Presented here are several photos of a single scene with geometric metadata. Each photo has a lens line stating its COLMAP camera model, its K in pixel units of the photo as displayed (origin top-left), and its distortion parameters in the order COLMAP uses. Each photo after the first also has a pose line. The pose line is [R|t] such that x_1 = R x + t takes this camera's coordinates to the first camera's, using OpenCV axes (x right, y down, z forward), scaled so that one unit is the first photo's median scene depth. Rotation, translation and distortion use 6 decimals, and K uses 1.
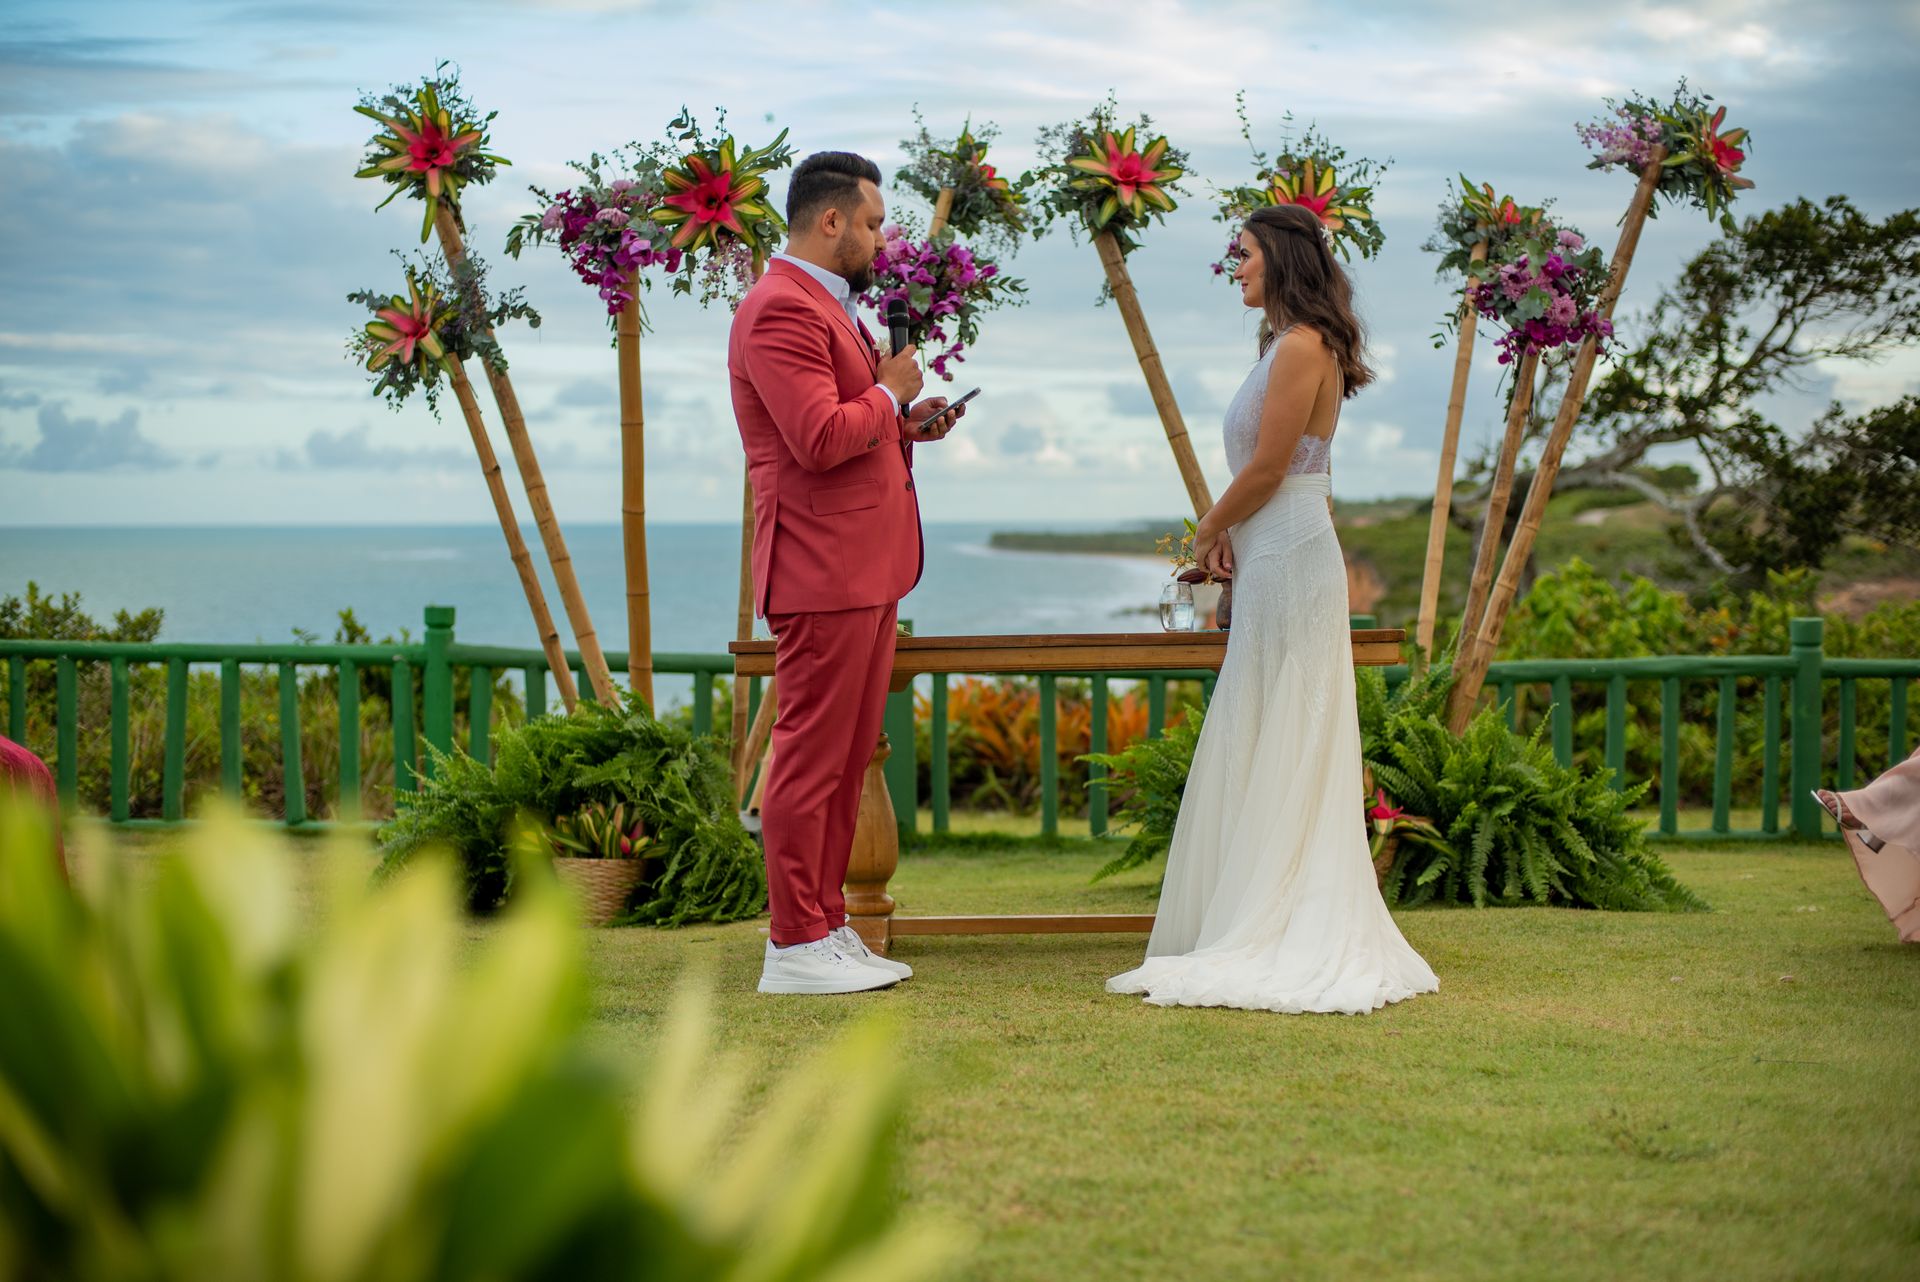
lens RADIAL K [[2824.4, 0, 957.3], [0, 2824.4, 620.1], [0, 0, 1]] dist [-0.126023, 0.013822]
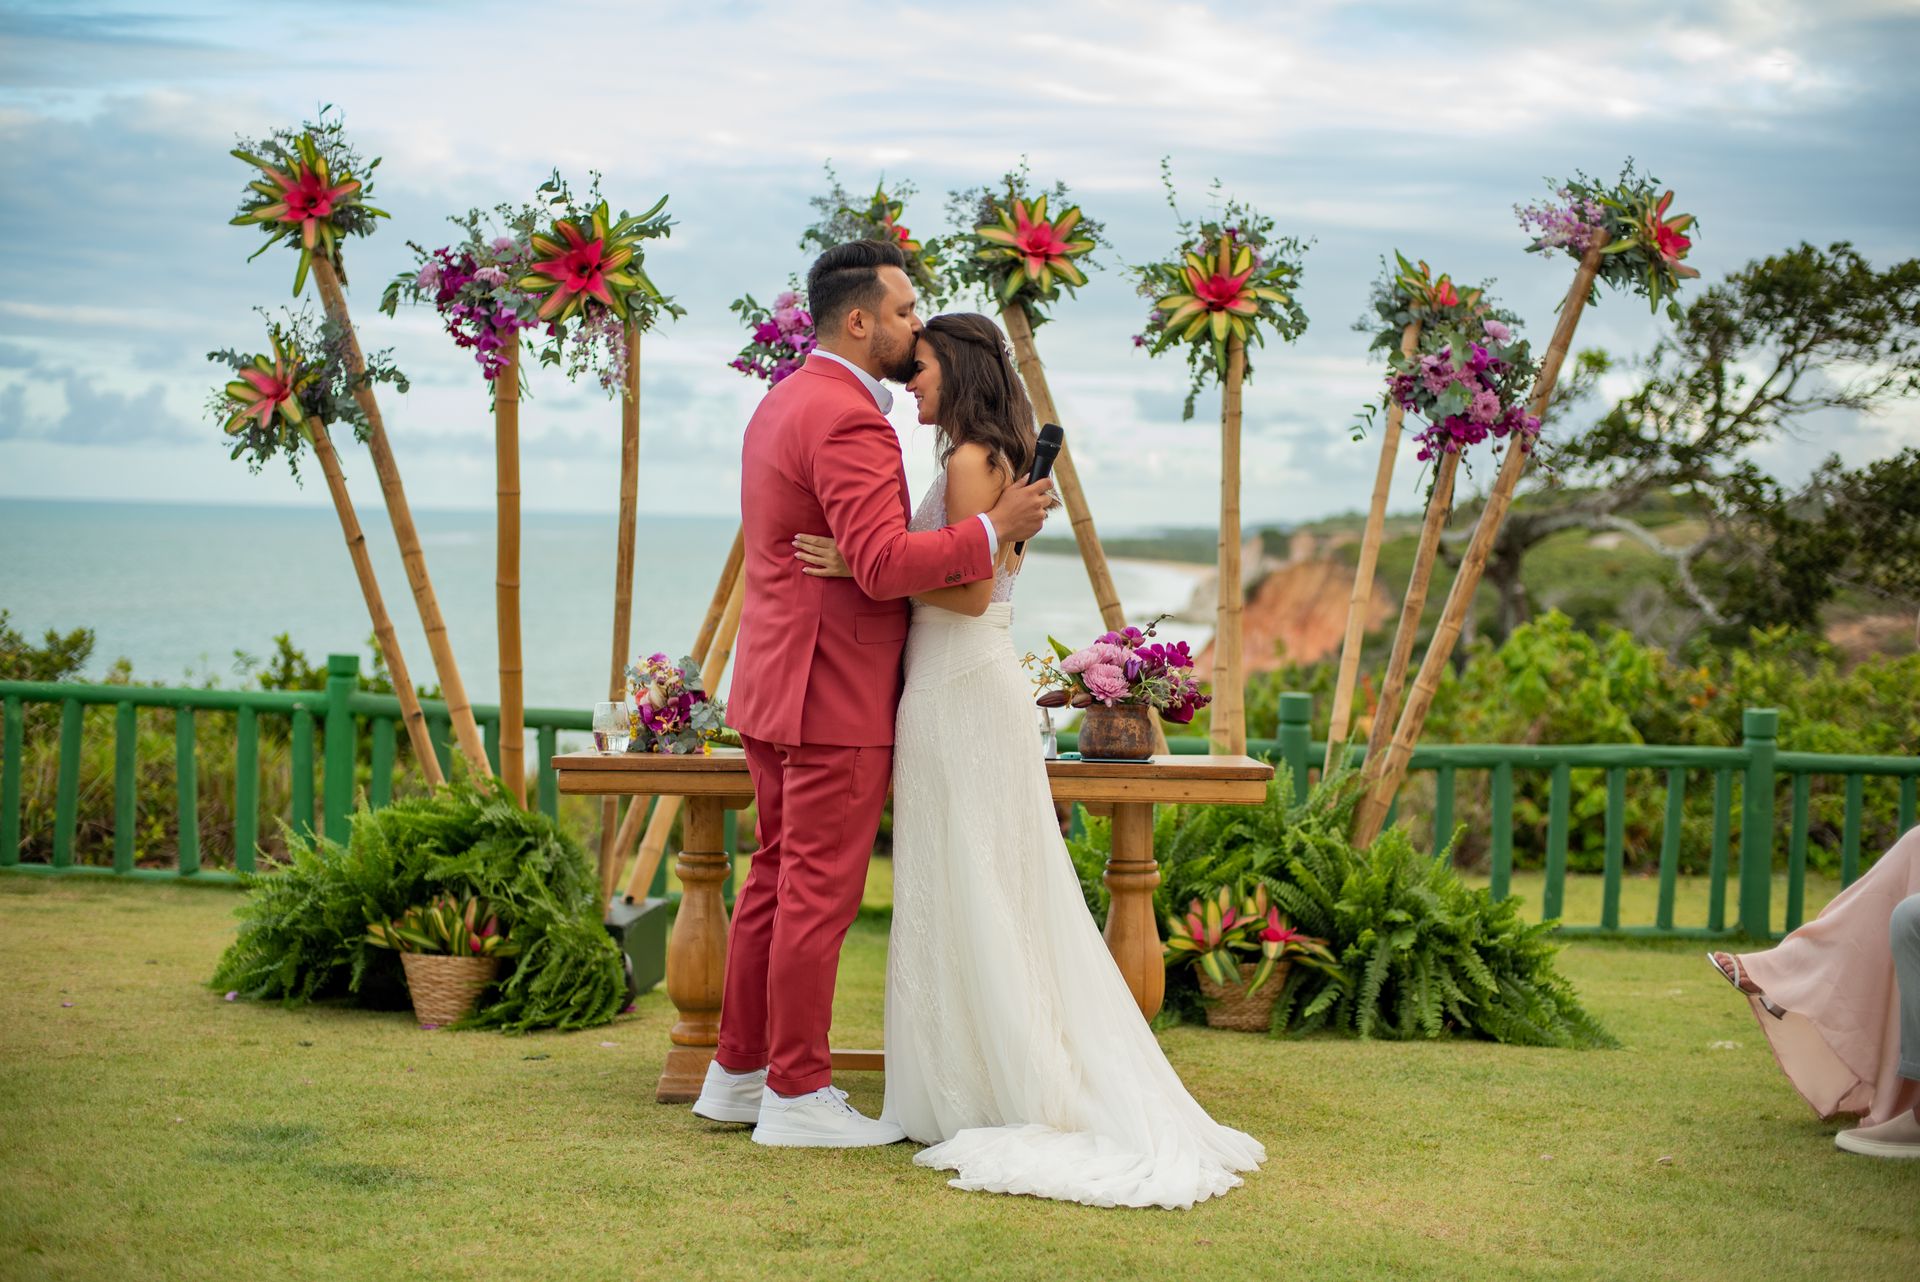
lens RADIAL K [[2824.4, 0, 957.3], [0, 2824.4, 620.1], [0, 0, 1]] dist [-0.126023, 0.013822]
pose [[0.999508, 0.030870, -0.005550, 0.043601], [-0.030867, 0.999523, 0.000652, -0.032314], [0.005567, -0.000480, 0.999984, 0.048647]]
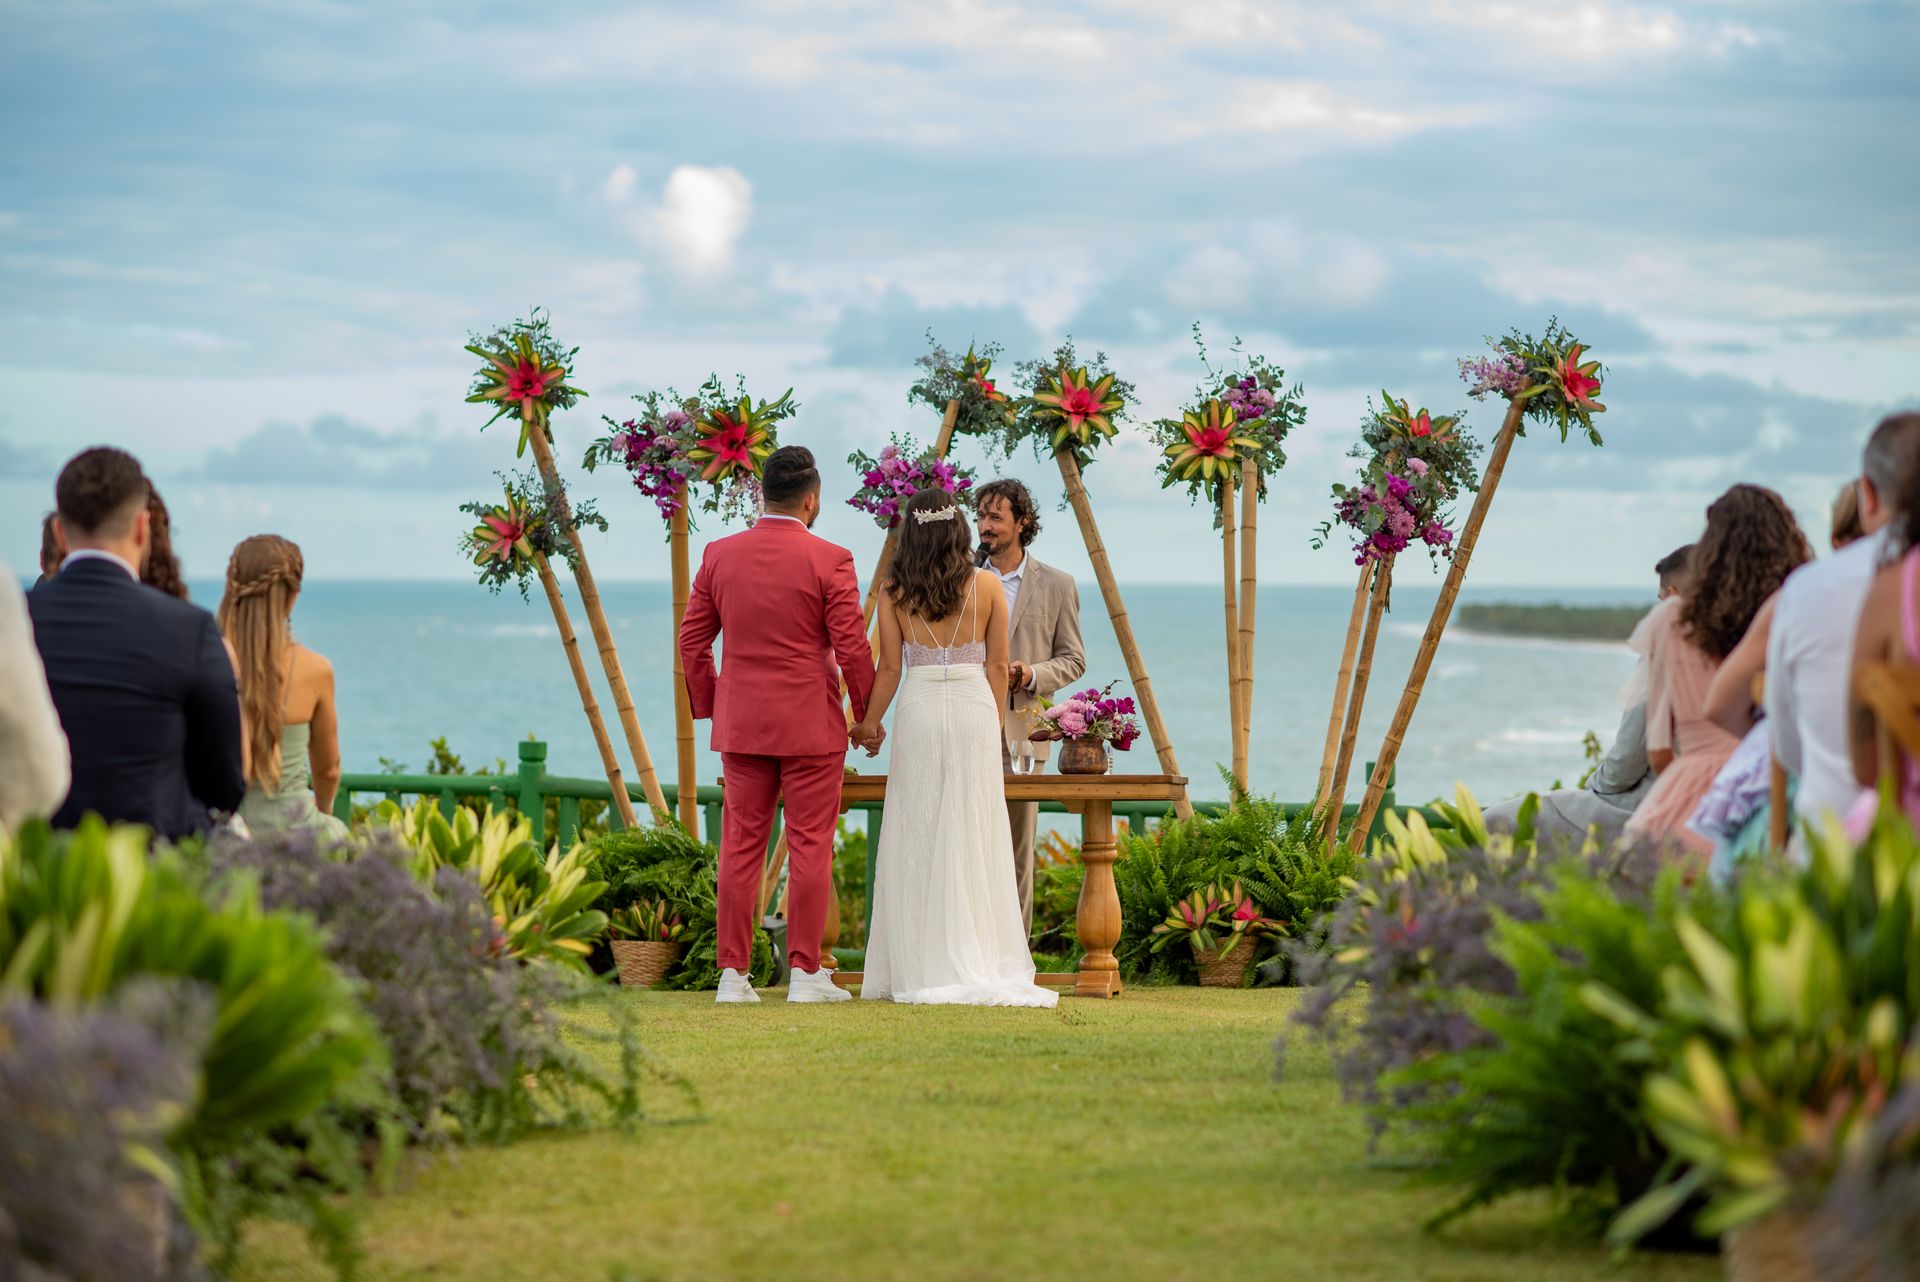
lens RADIAL K [[4699.8, 0, 960.0], [0, 4699.8, 641.0], [0, 0, 1]] dist [-0.911169, 43.409398]
pose [[0.995058, 0.010103, -0.098782, 0.217746], [-0.012311, 0.999687, -0.021773, -0.008777], [0.098531, 0.022881, 0.994871, -1.081891]]
